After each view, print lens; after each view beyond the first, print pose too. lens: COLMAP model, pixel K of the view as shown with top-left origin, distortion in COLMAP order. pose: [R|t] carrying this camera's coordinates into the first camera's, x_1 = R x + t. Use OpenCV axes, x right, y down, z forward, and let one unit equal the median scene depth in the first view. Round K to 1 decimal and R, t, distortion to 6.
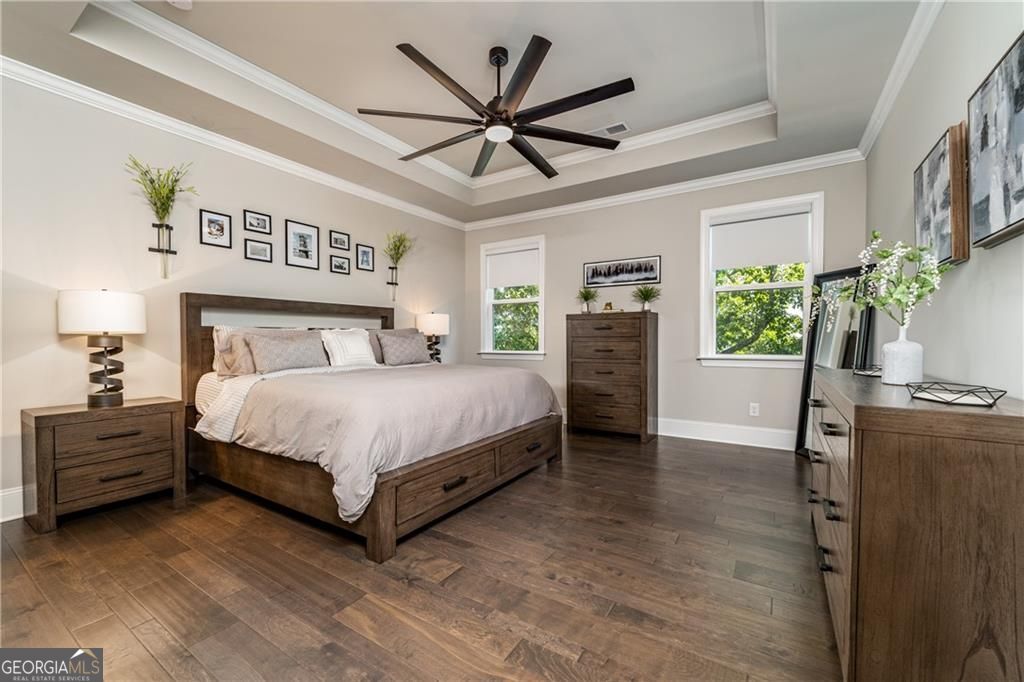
lens RADIAL K [[417.7, 0, 514.6], [0, 417.7, 343.5], [0, 0, 1]] dist [0.001011, -0.000218]
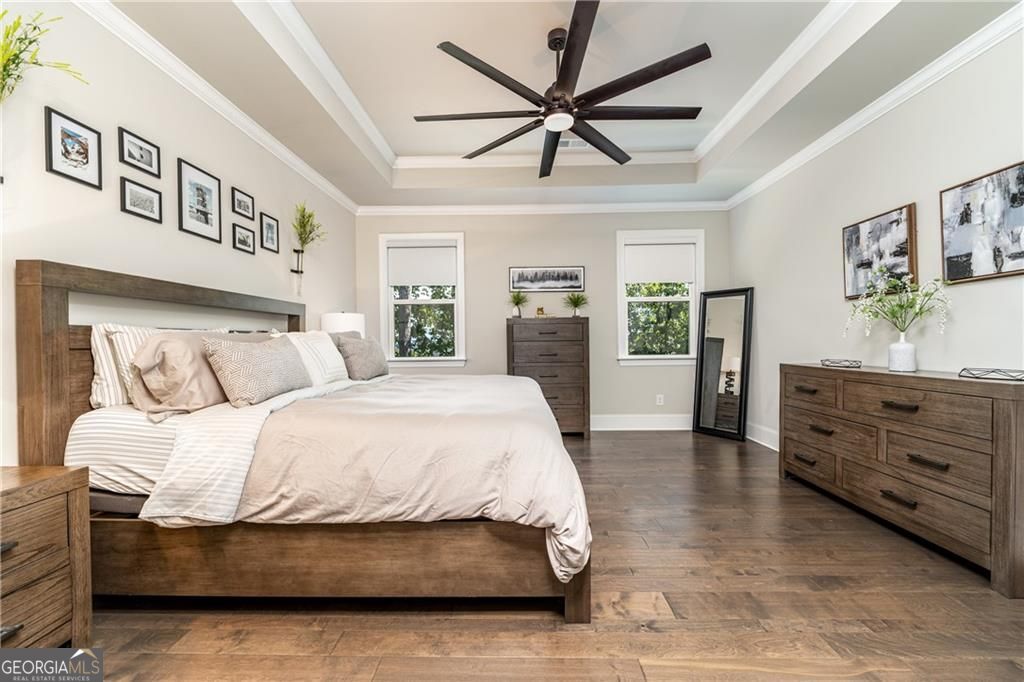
lens RADIAL K [[417.7, 0, 512.6], [0, 417.7, 342.7], [0, 0, 1]] dist [0.001011, -0.000218]
pose [[0.850384, -0.007736, 0.526106, -0.436362], [0.014362, 0.999861, -0.008511, -0.004648], [-0.525967, 0.014794, 0.850376, 0.192074]]
